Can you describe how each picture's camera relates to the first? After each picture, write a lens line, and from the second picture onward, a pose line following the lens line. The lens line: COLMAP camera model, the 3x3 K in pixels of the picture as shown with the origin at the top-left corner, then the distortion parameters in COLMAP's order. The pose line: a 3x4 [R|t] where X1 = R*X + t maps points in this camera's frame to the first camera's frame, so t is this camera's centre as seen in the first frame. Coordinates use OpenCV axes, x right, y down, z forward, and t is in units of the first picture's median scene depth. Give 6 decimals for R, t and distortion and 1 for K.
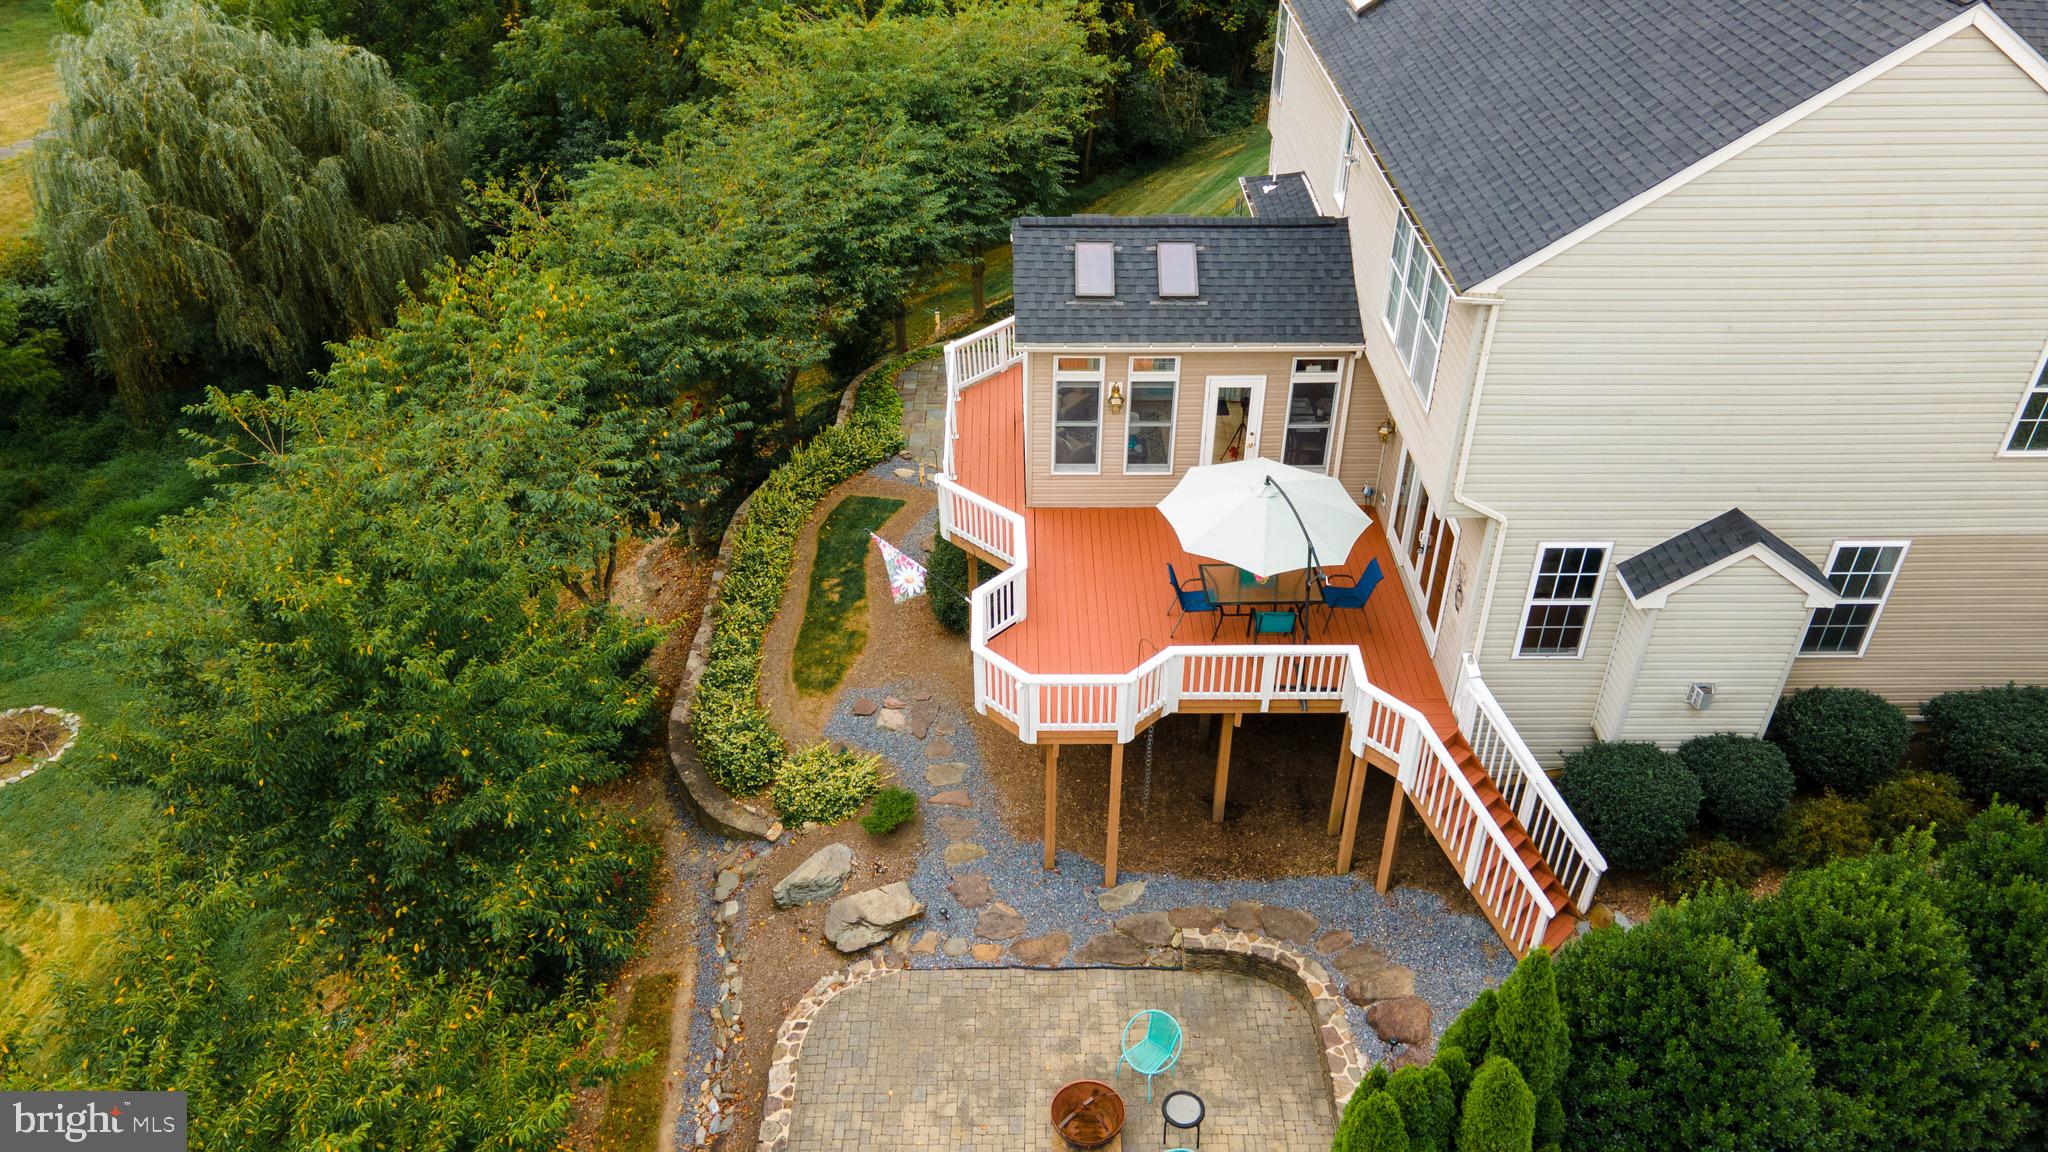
lens RADIAL K [[1498.9, 0, 1018.7], [0, 1498.9, 578.5], [0, 0, 1]] dist [0.022856, 0.035319]
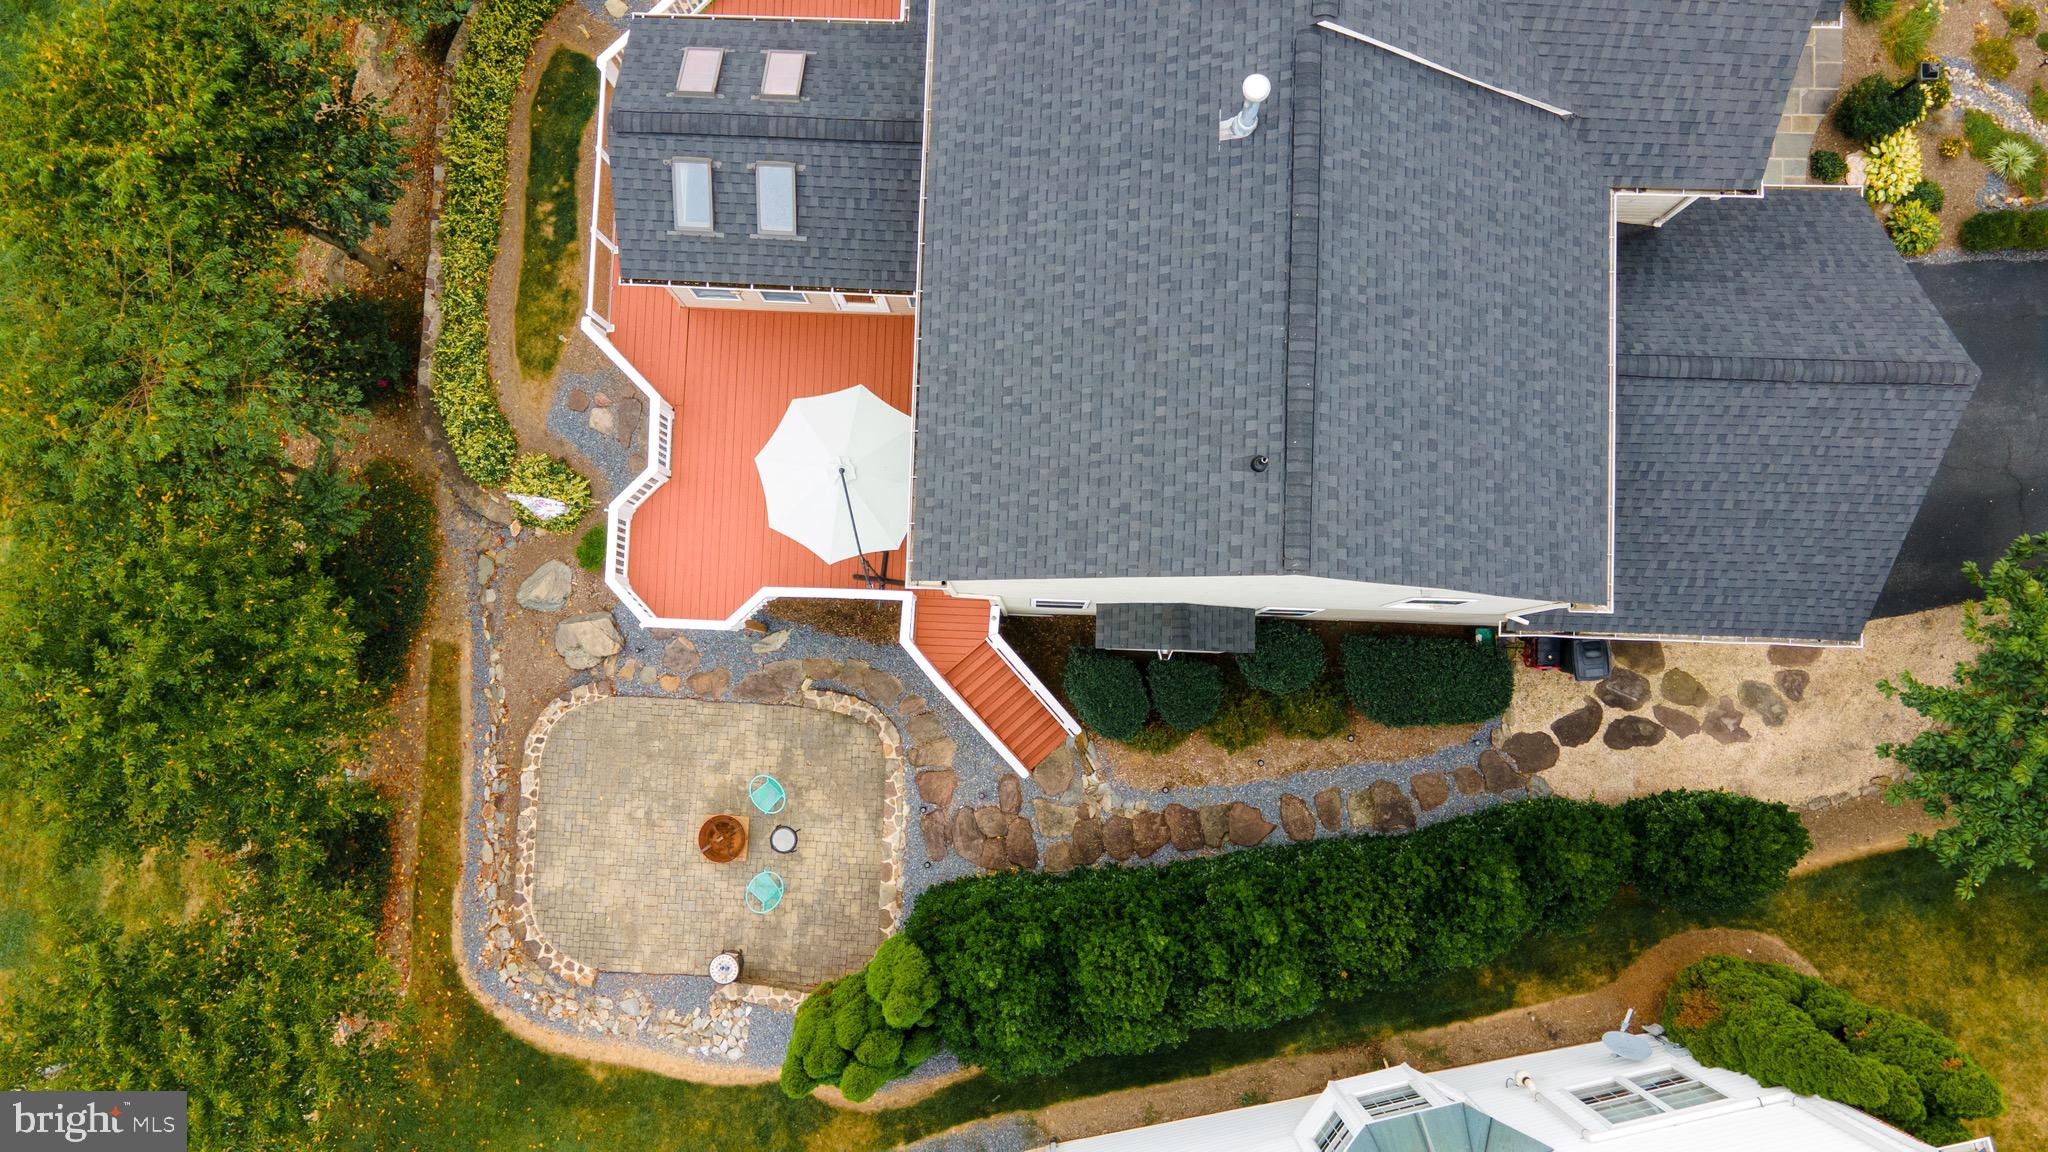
lens RADIAL K [[1498.9, 0, 1016.2], [0, 1498.9, 576.3], [0, 0, 1]] dist [0.022856, 0.035319]
pose [[0.998991, 0.041694, -0.016721, 0.321248], [-0.013841, 0.639796, 0.768420, -0.895070], [0.042736, -0.767413, 0.639727, 0.202924]]
